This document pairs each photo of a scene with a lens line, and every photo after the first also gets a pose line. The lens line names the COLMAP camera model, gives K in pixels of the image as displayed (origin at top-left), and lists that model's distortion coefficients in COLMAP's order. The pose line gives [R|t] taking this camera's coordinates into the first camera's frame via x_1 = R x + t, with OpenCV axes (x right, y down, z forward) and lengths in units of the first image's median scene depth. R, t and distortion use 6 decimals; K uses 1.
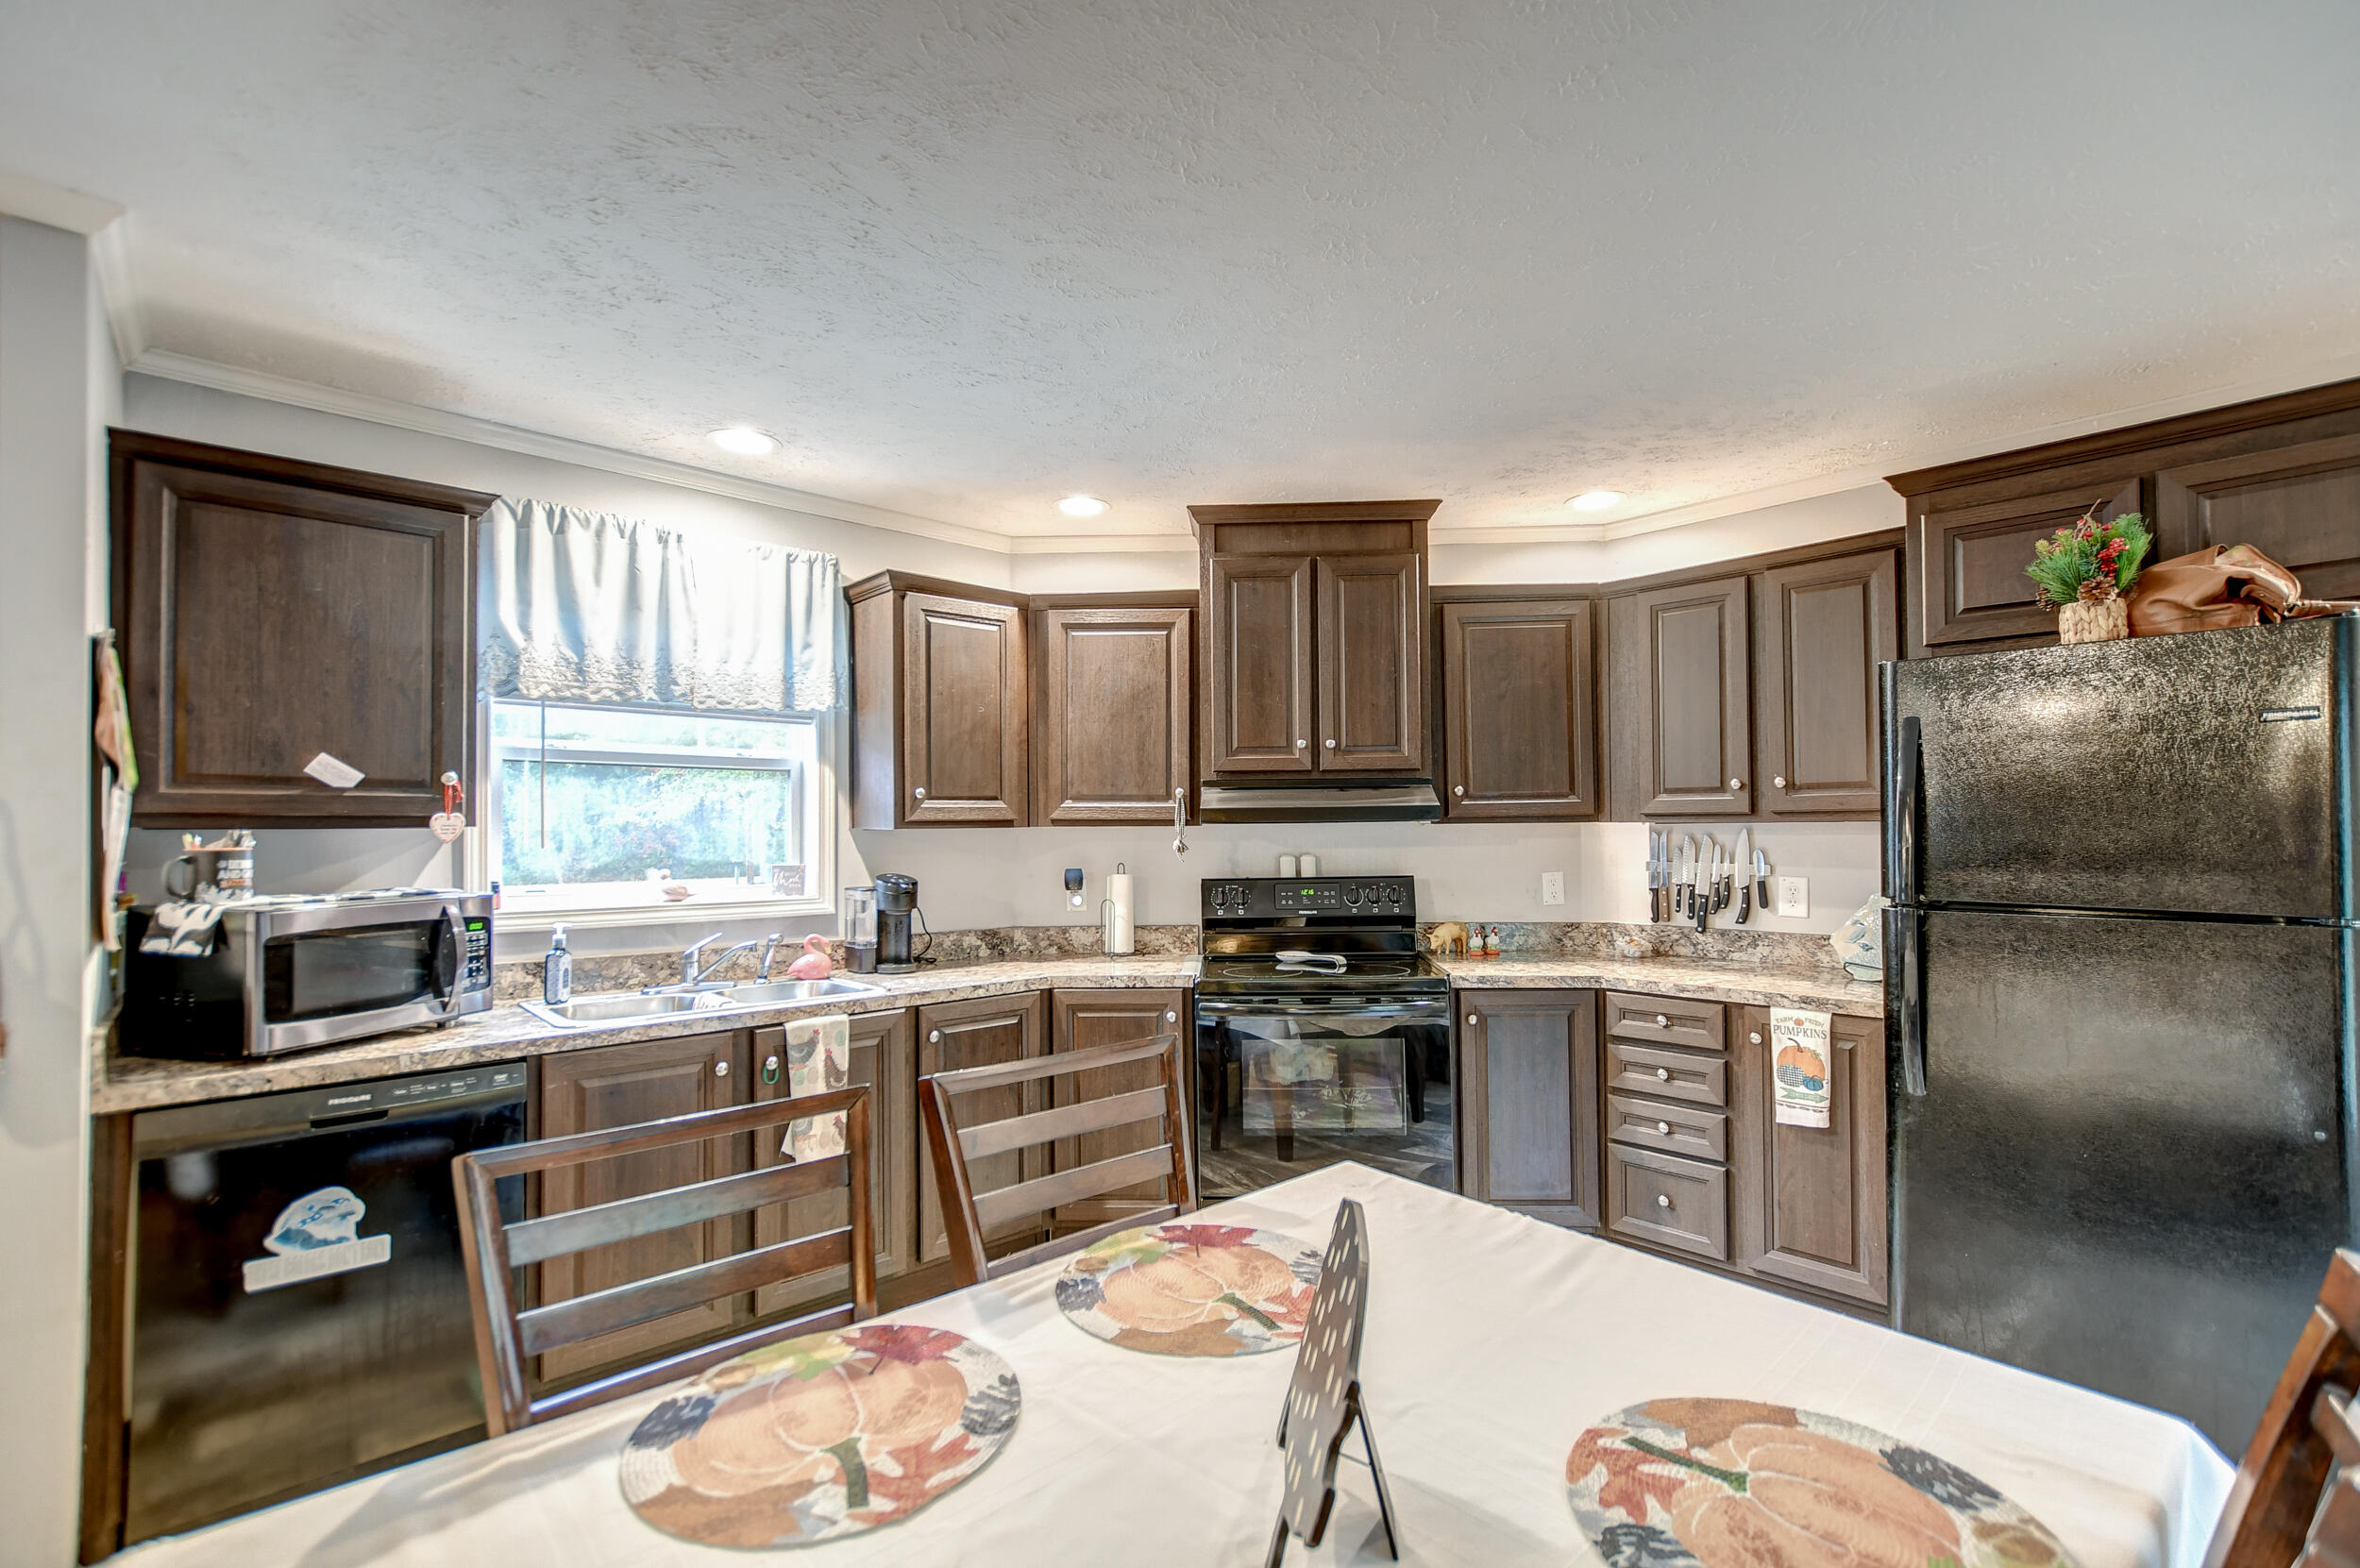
lens RADIAL K [[1028.7, 0, 1206.1], [0, 1028.7, 799.0], [0, 0, 1]] dist [-0.022165, 0.009275]
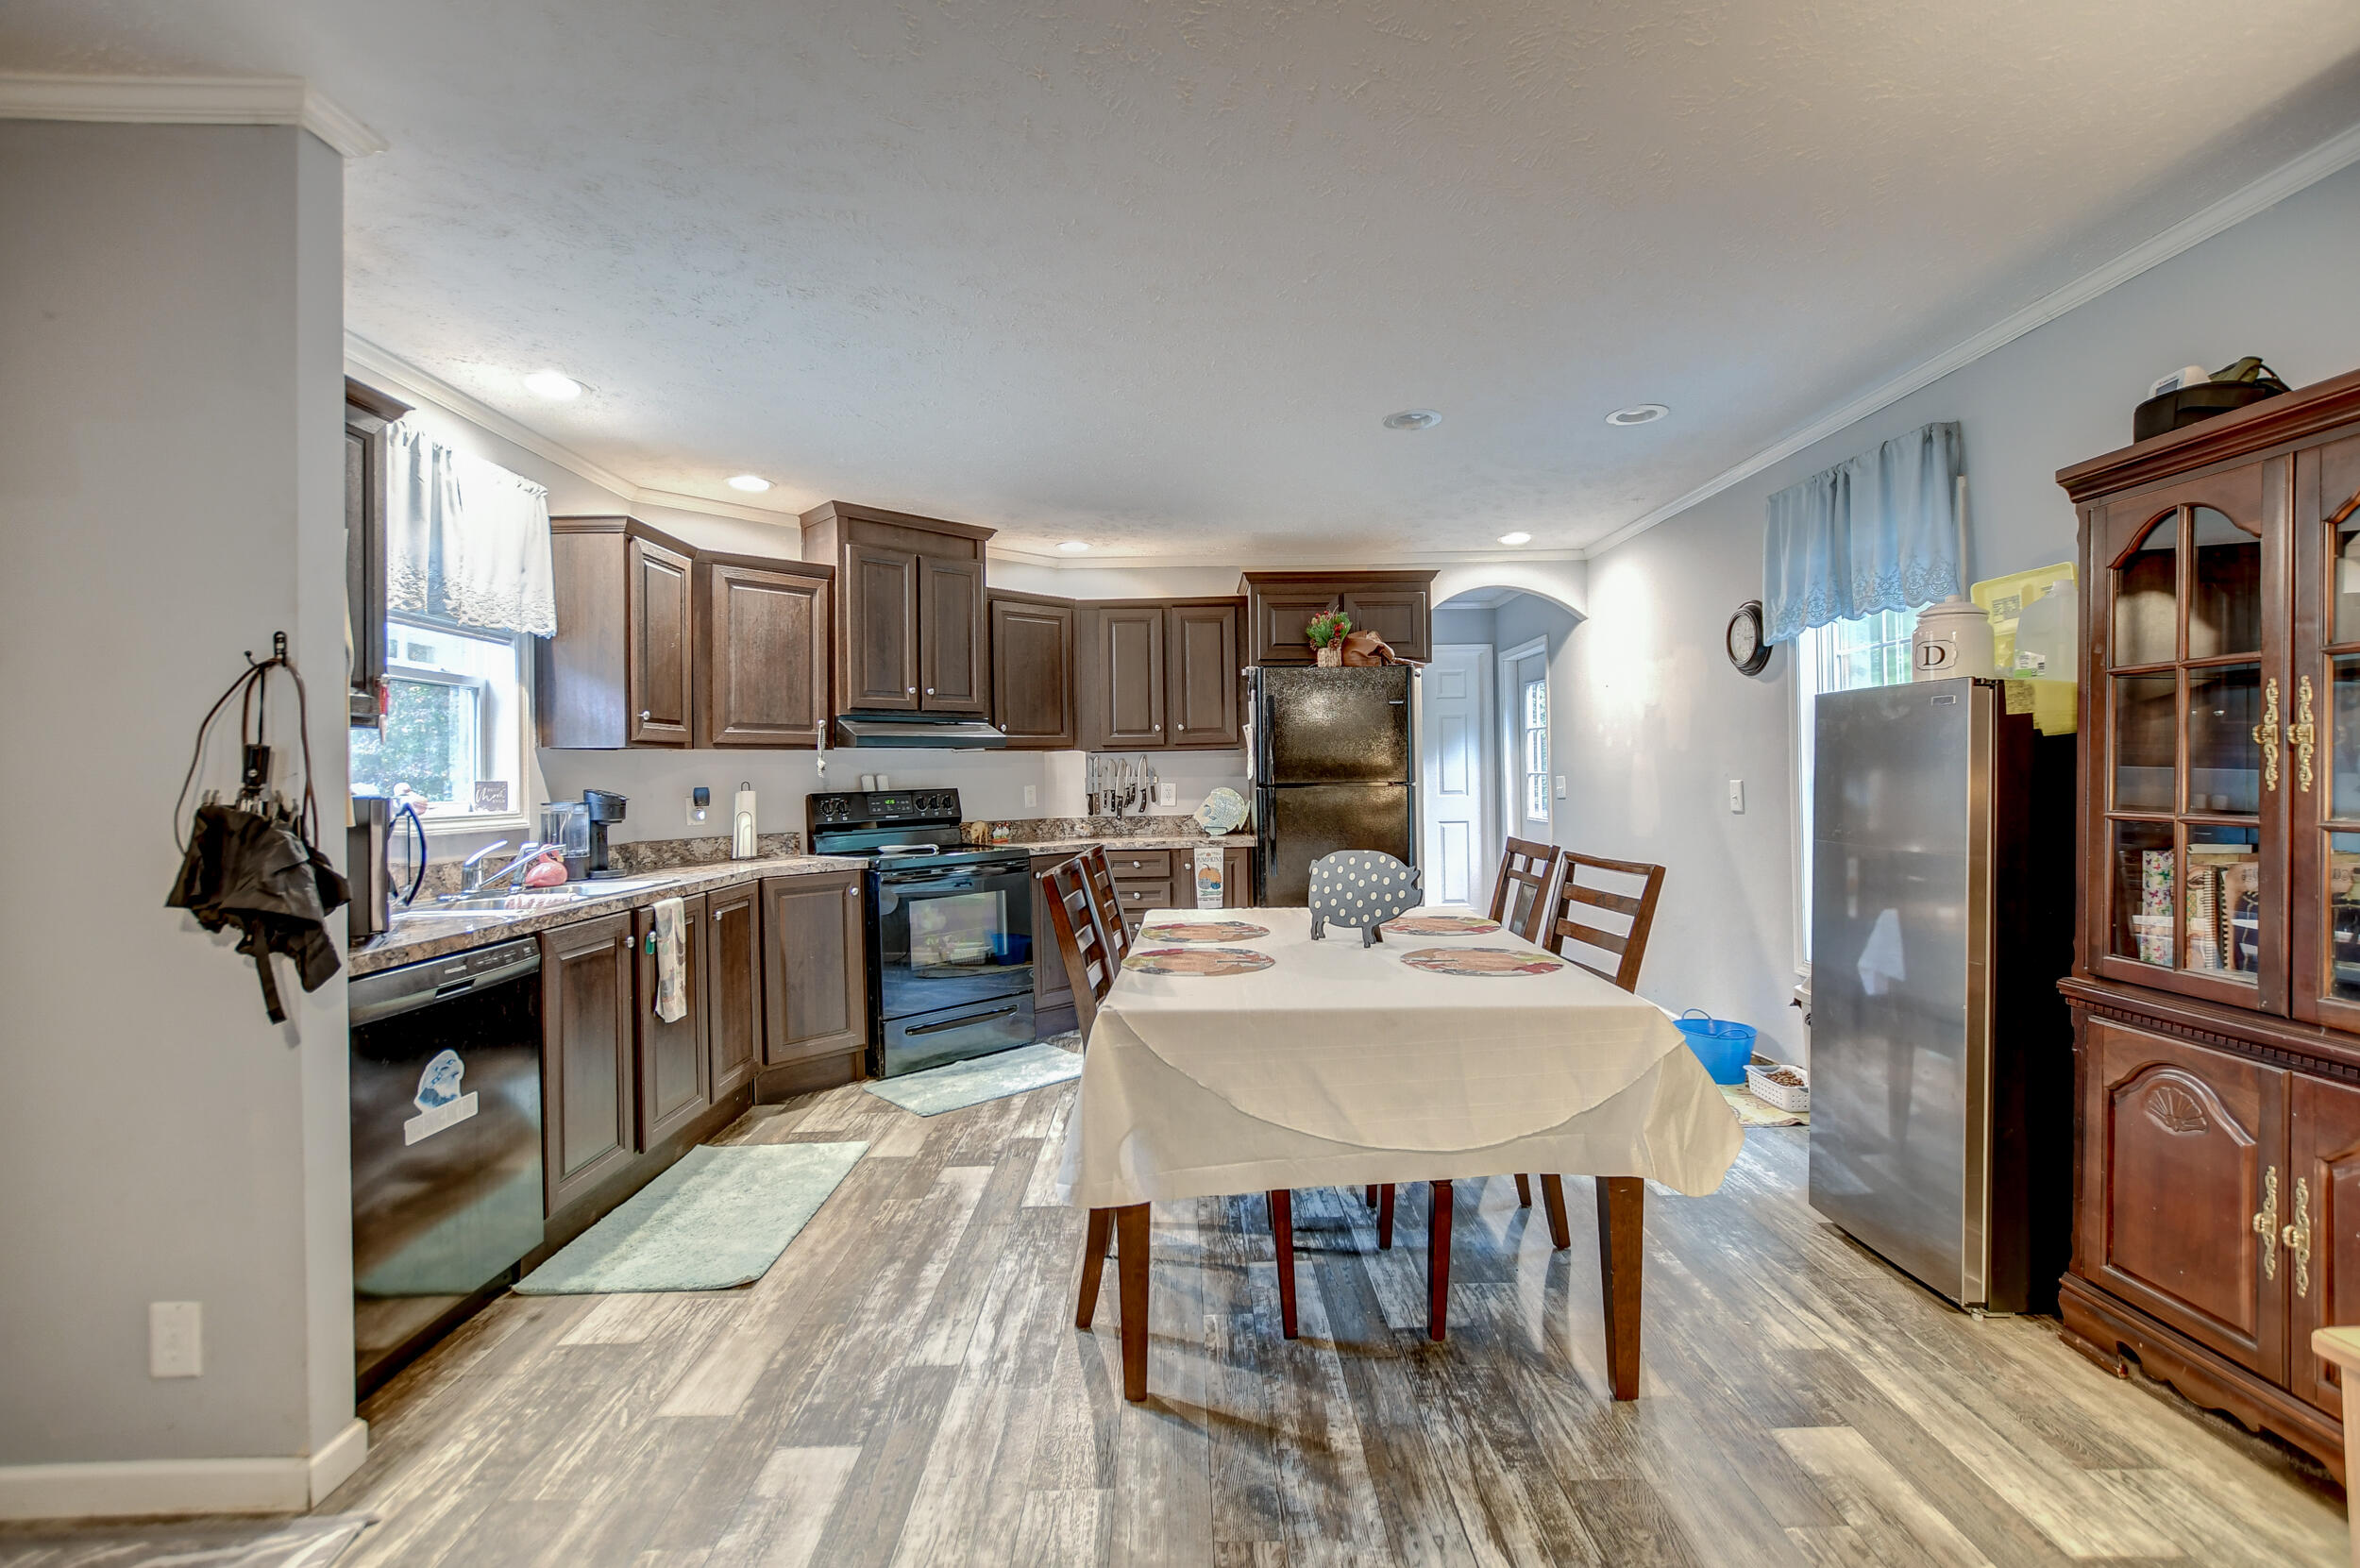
lens RADIAL K [[1041.0, 0, 1191.1], [0, 1041.0, 758.5], [0, 0, 1]] dist [0.002422, 0.010681]
pose [[0.671870, 0.007270, 0.740633, -0.682938], [-0.006889, 0.999970, -0.003567, 0.038975], [-0.740637, -0.002706, 0.671900, -0.207920]]
